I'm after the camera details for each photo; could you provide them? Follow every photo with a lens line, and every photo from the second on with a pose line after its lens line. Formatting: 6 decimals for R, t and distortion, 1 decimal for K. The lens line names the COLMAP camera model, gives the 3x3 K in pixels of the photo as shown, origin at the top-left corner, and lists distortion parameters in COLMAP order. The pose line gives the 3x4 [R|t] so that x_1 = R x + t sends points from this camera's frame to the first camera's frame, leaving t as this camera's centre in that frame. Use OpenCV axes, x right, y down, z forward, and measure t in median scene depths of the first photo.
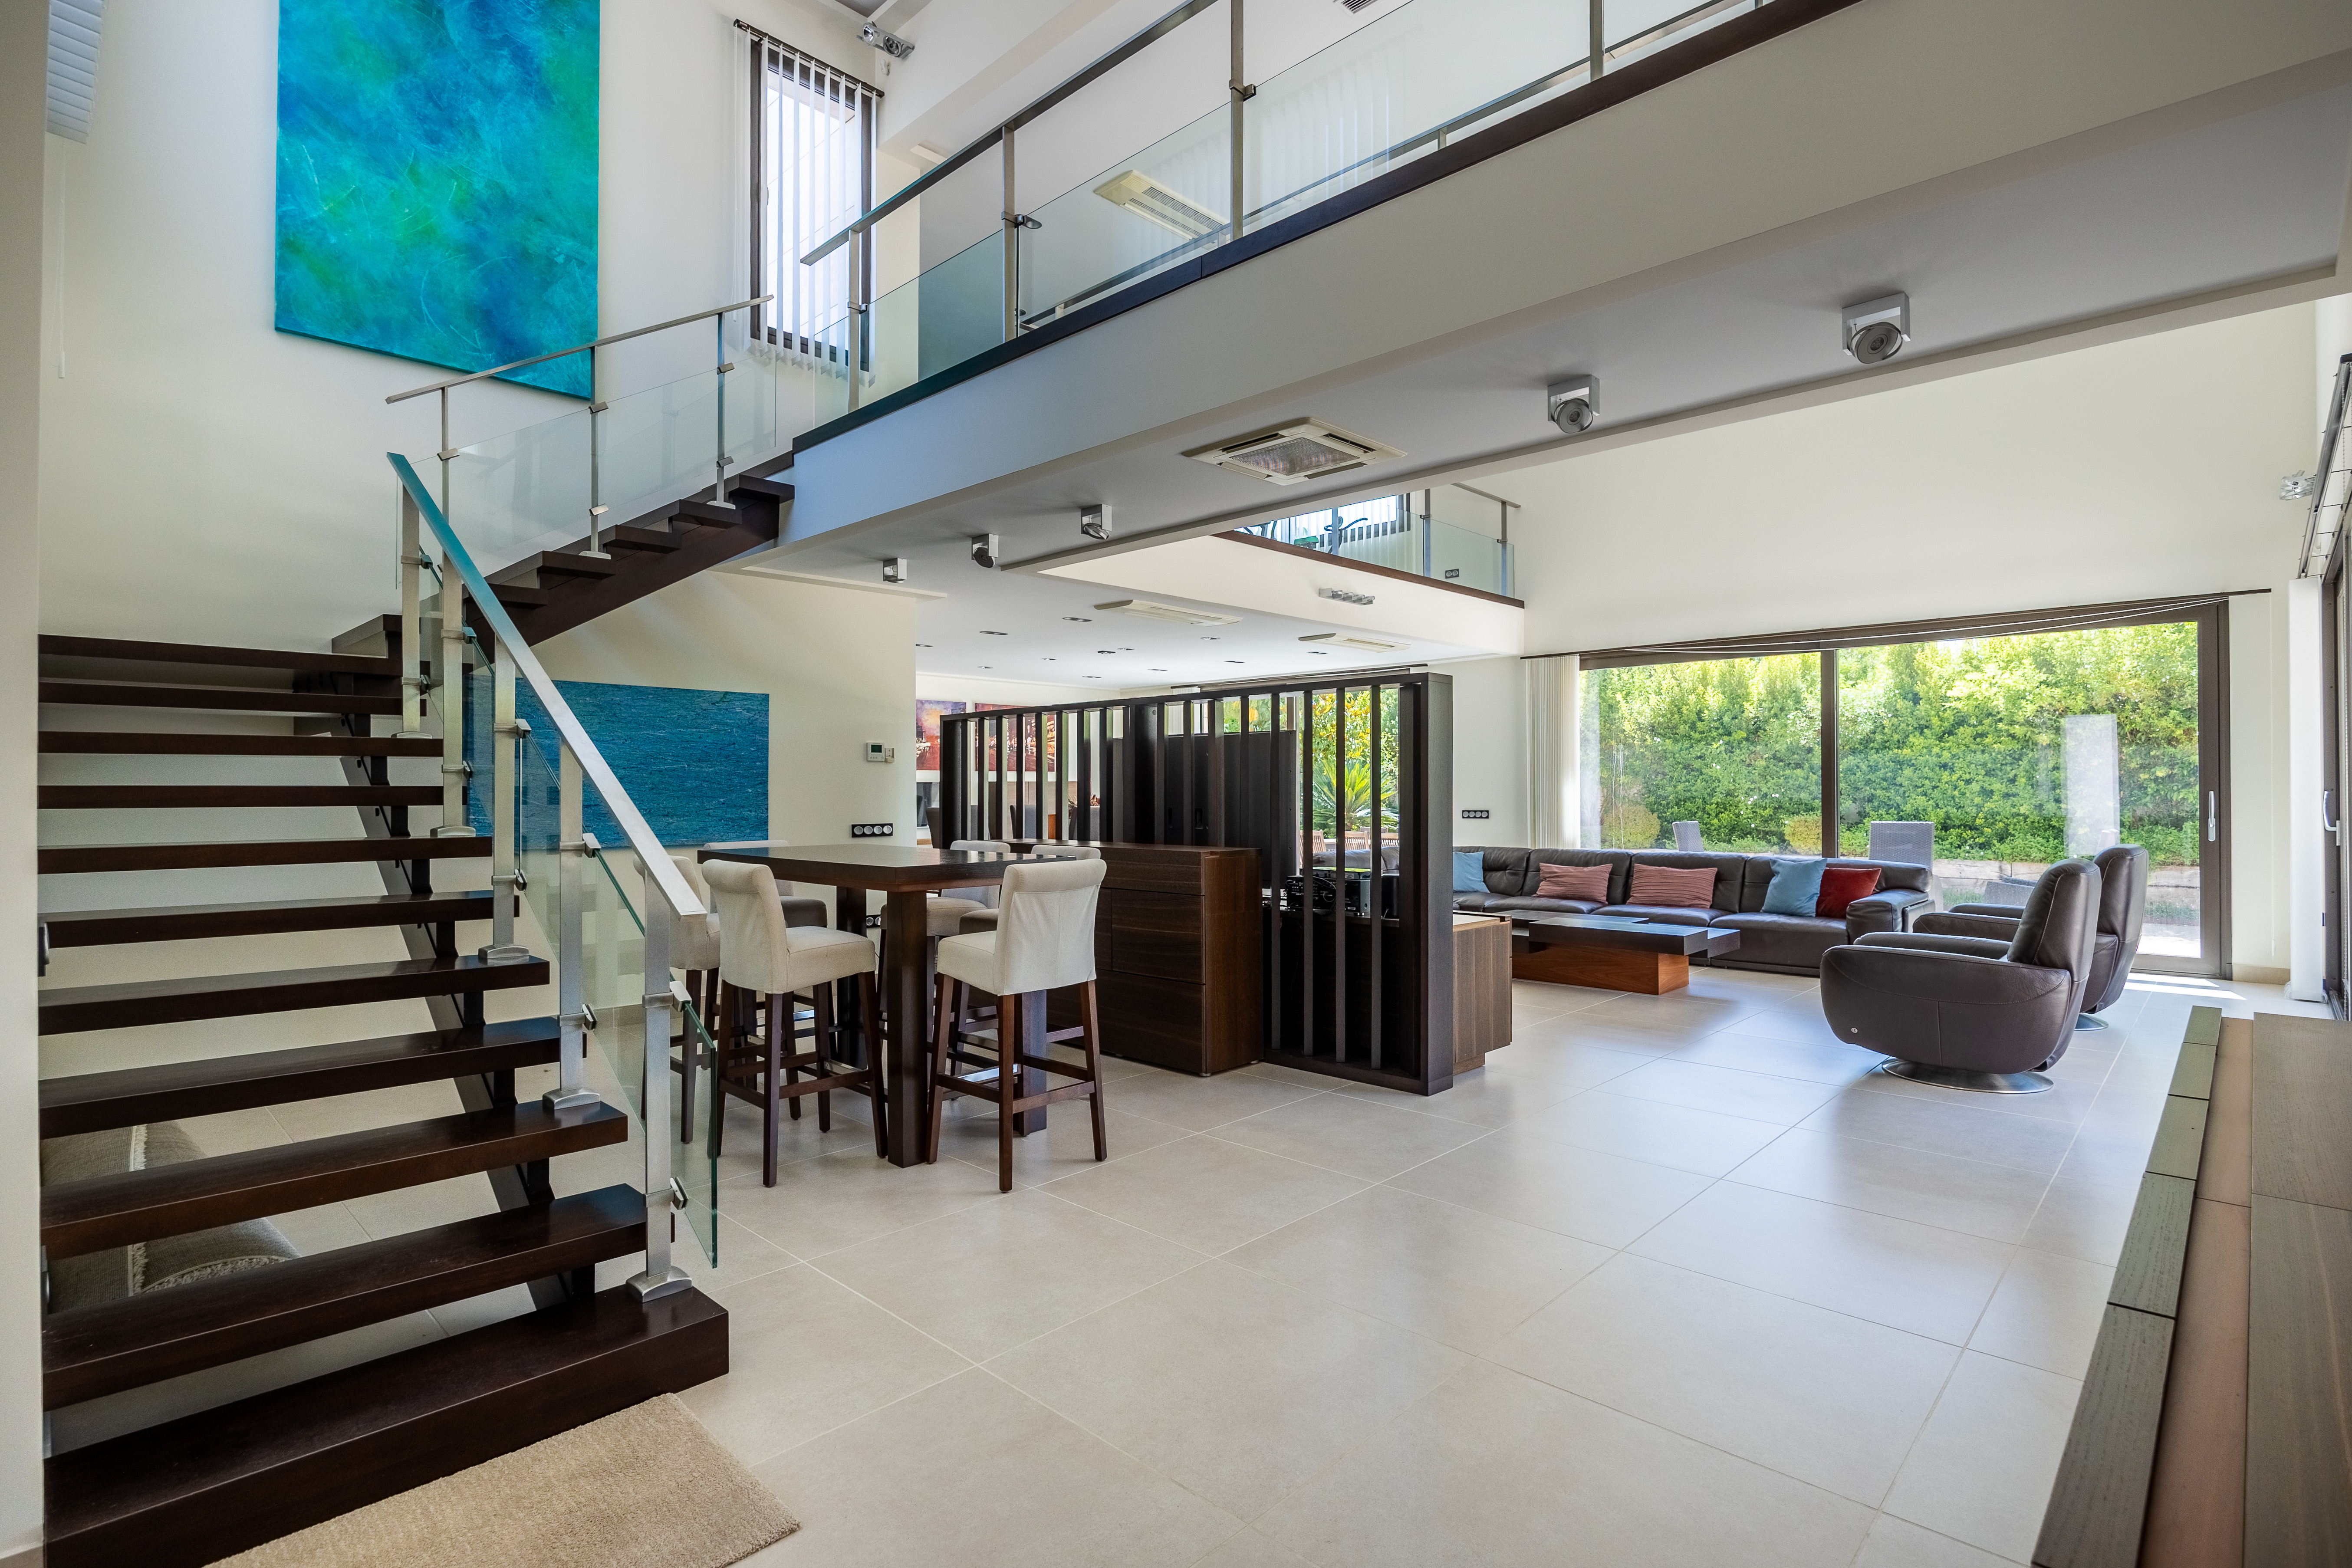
lens RADIAL K [[1133.3, 0, 1208.5], [0, 1133.3, 788.7], [0, 0, 1]] dist [-0.013078, 0.002285]
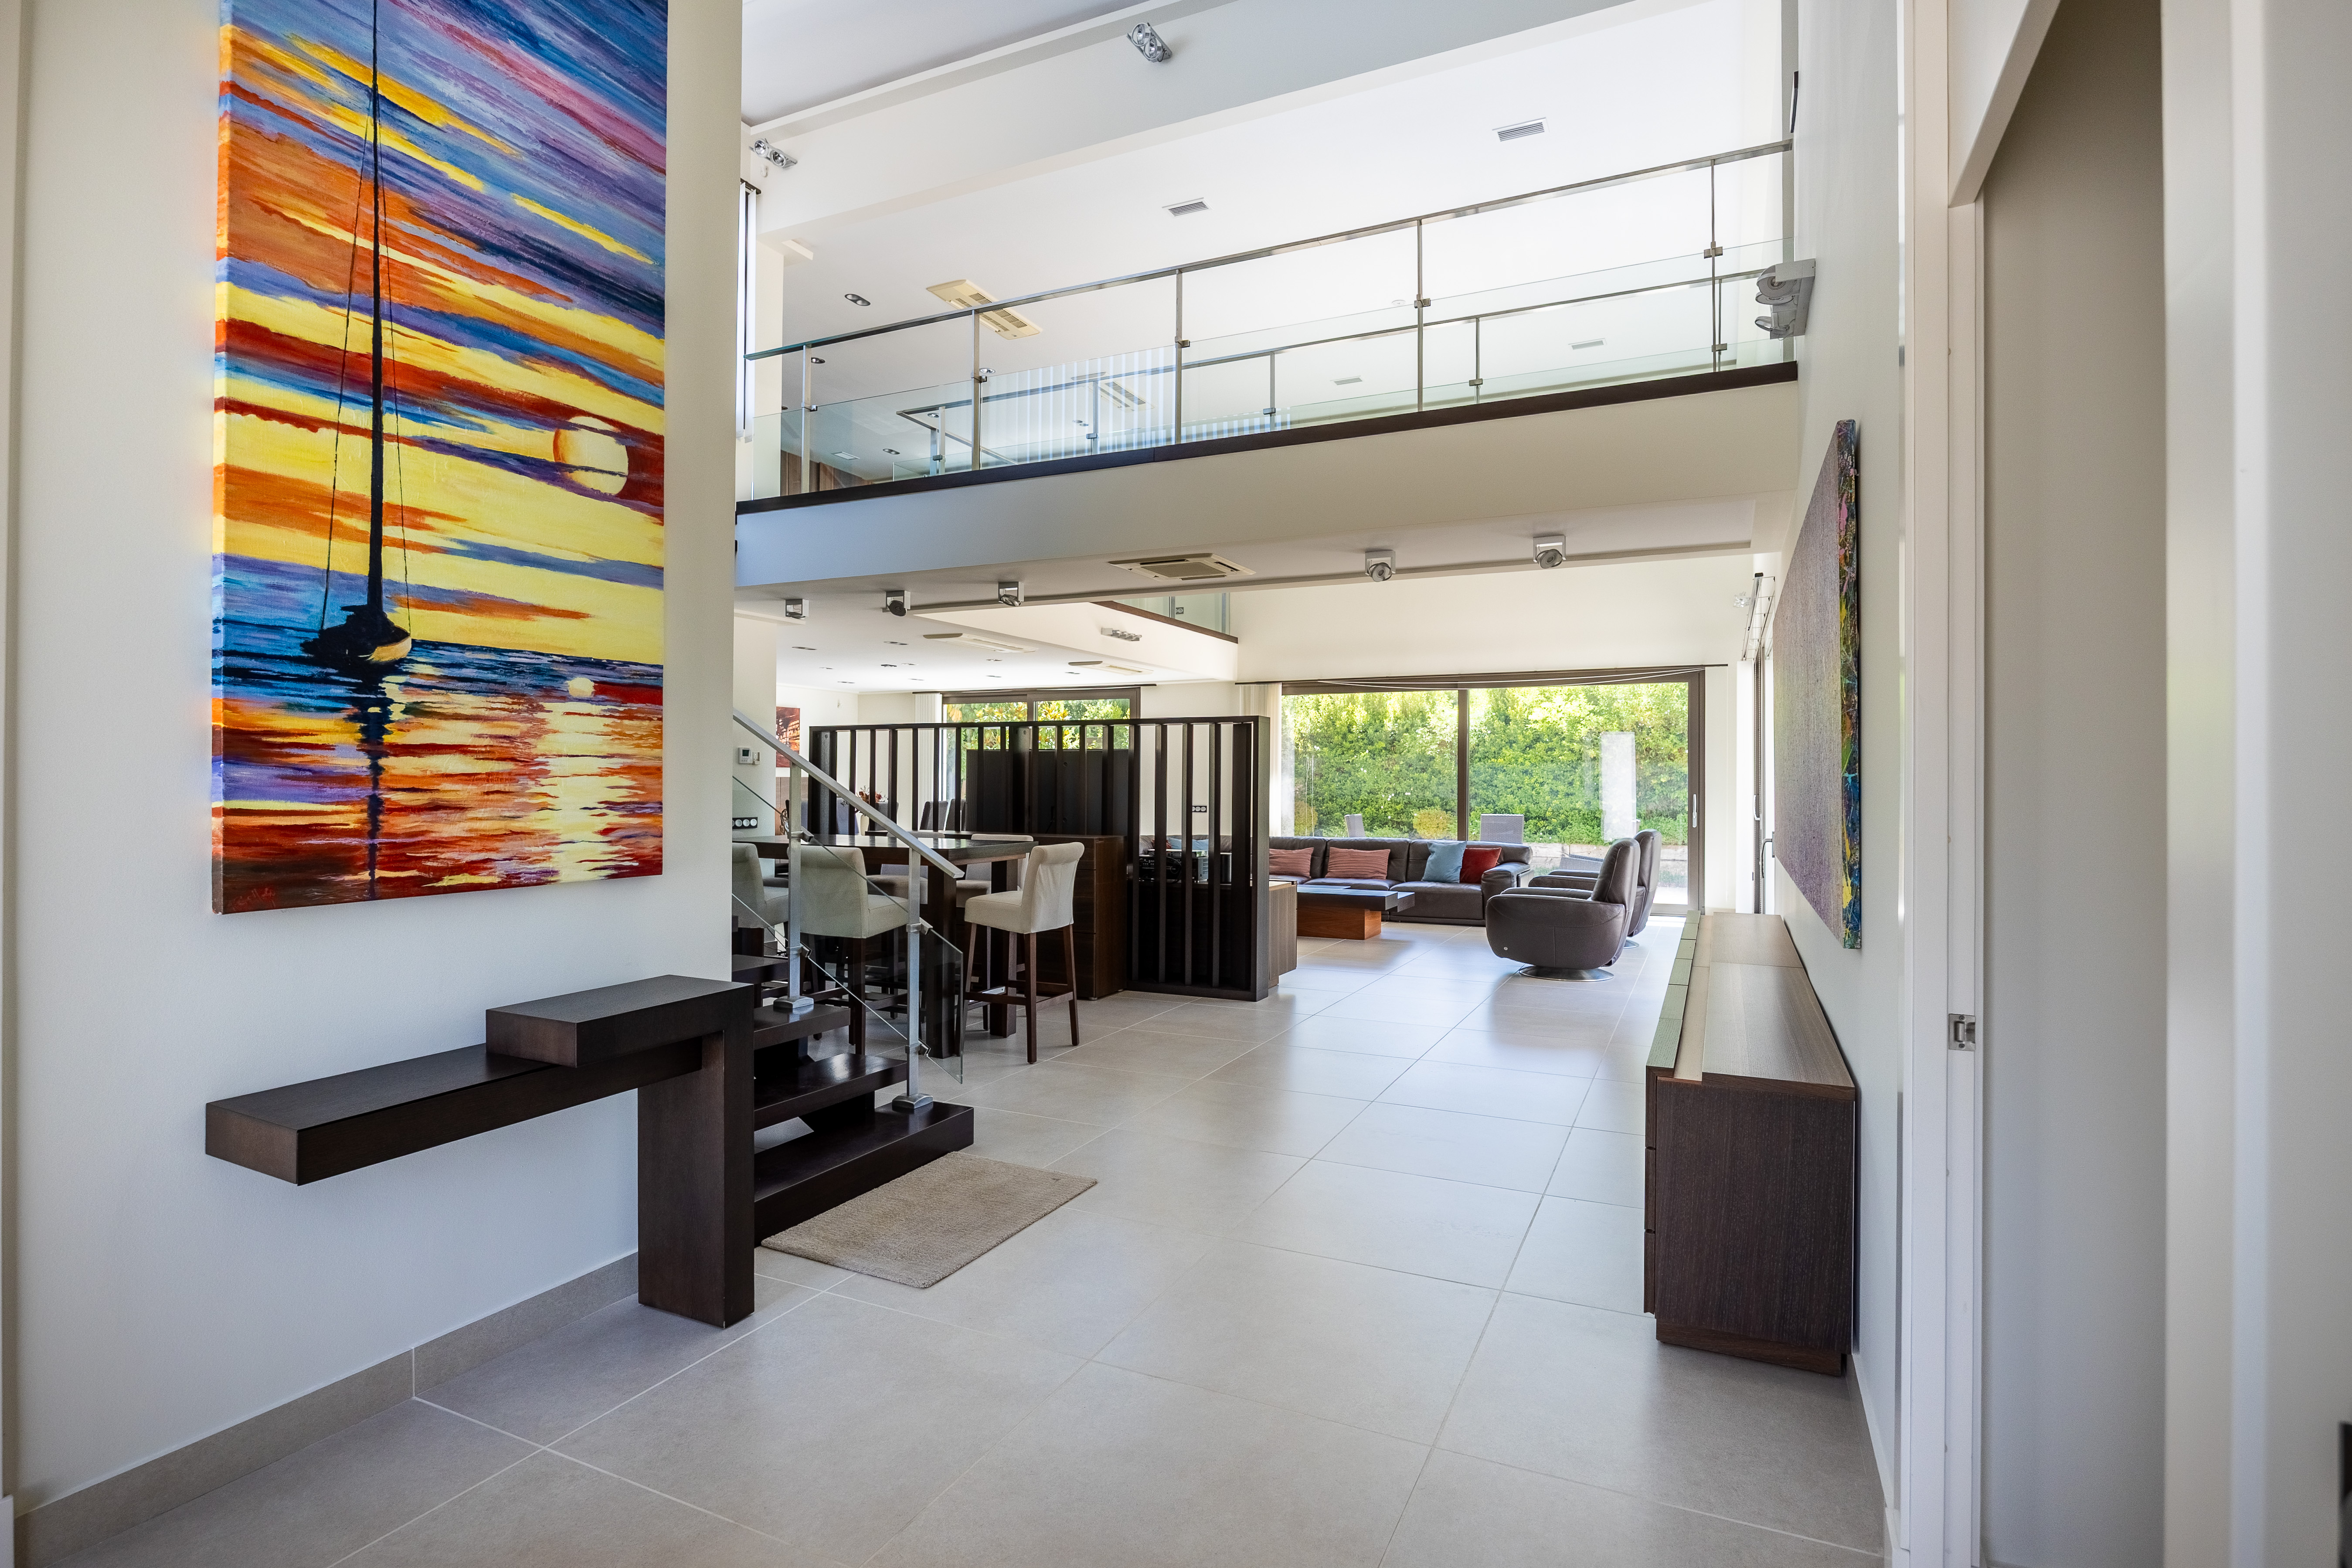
lens RADIAL K [[1133.4, 0, 1177.3], [0, 1133.4, 781.8], [0, 0, 1]] dist [-0.013078, 0.002285]
pose [[0.955274, 0.006974, 0.295641, -0.183471], [-0.007104, 0.999975, -0.000635, -0.007271], [-0.295638, -0.001494, 0.955299, -0.204084]]
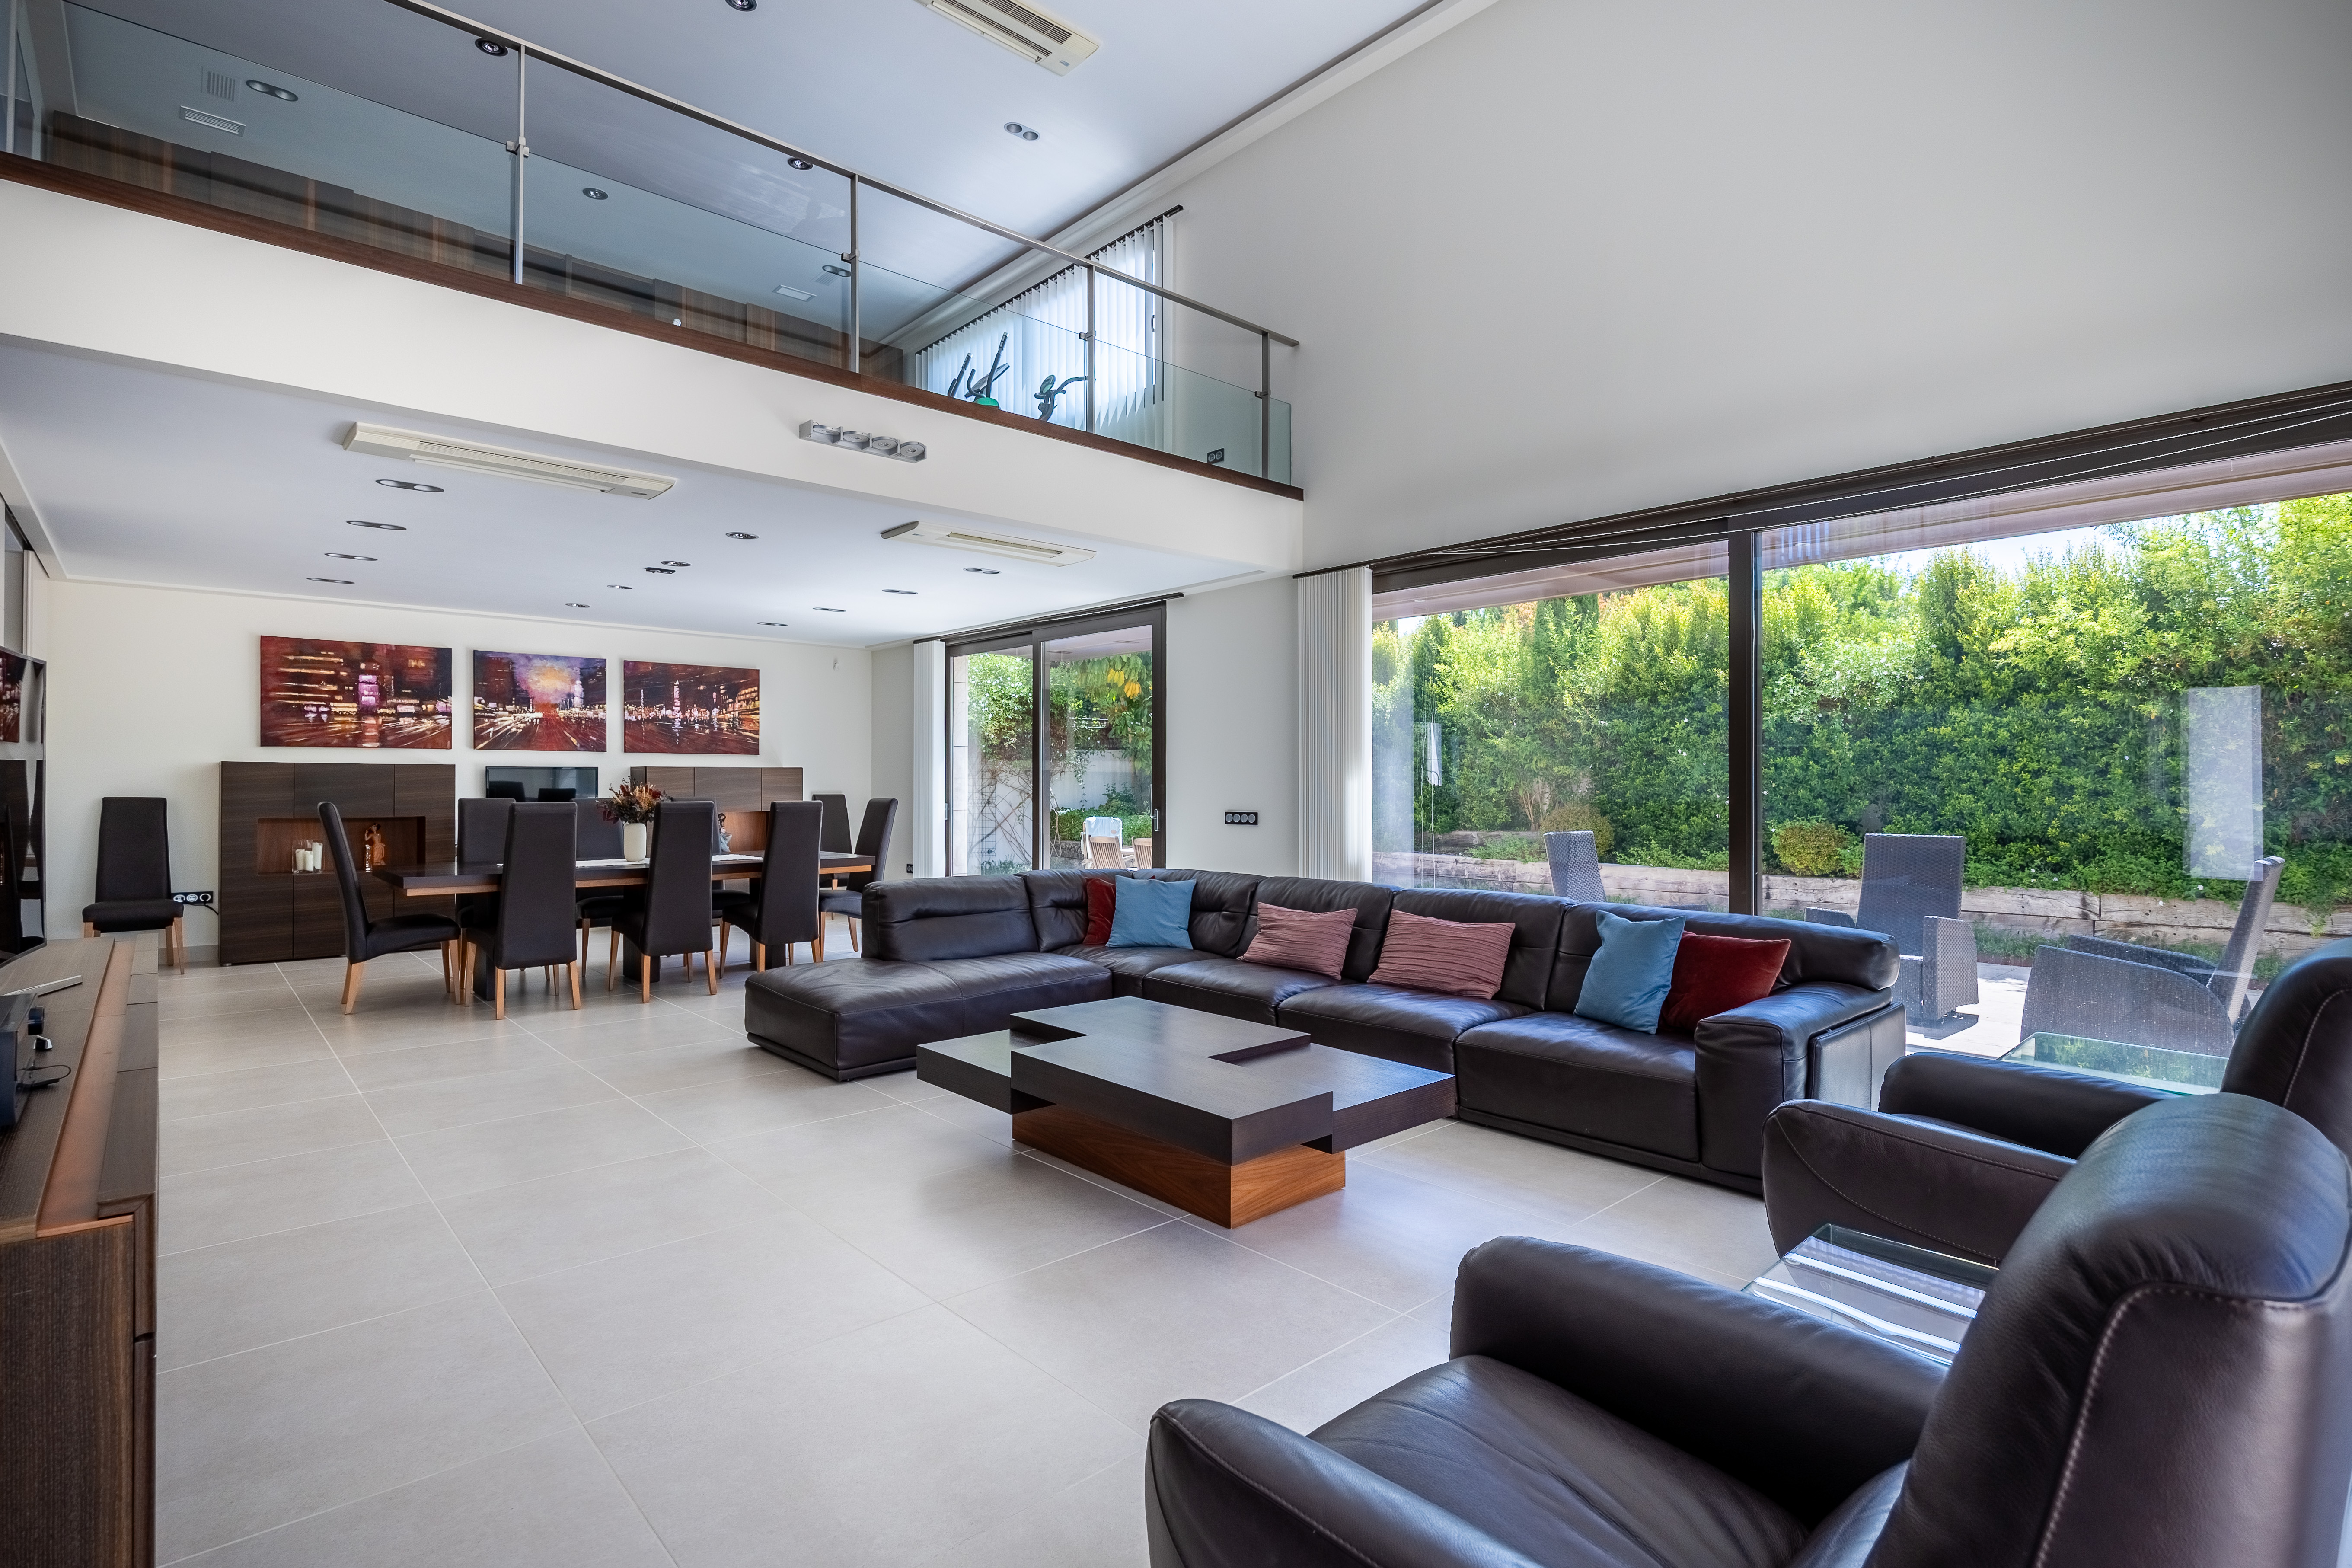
lens RADIAL K [[1133.4, 0, 1218.5], [0, 1133.4, 772.4], [0, 0, 1]] dist [-0.013078, 0.002285]
pose [[0.998158, 0.003940, -0.060532, 0.324545], [-0.004584, 0.999934, -0.010515, 0.003523], [0.060487, 0.010773, 0.998111, 0.424764]]
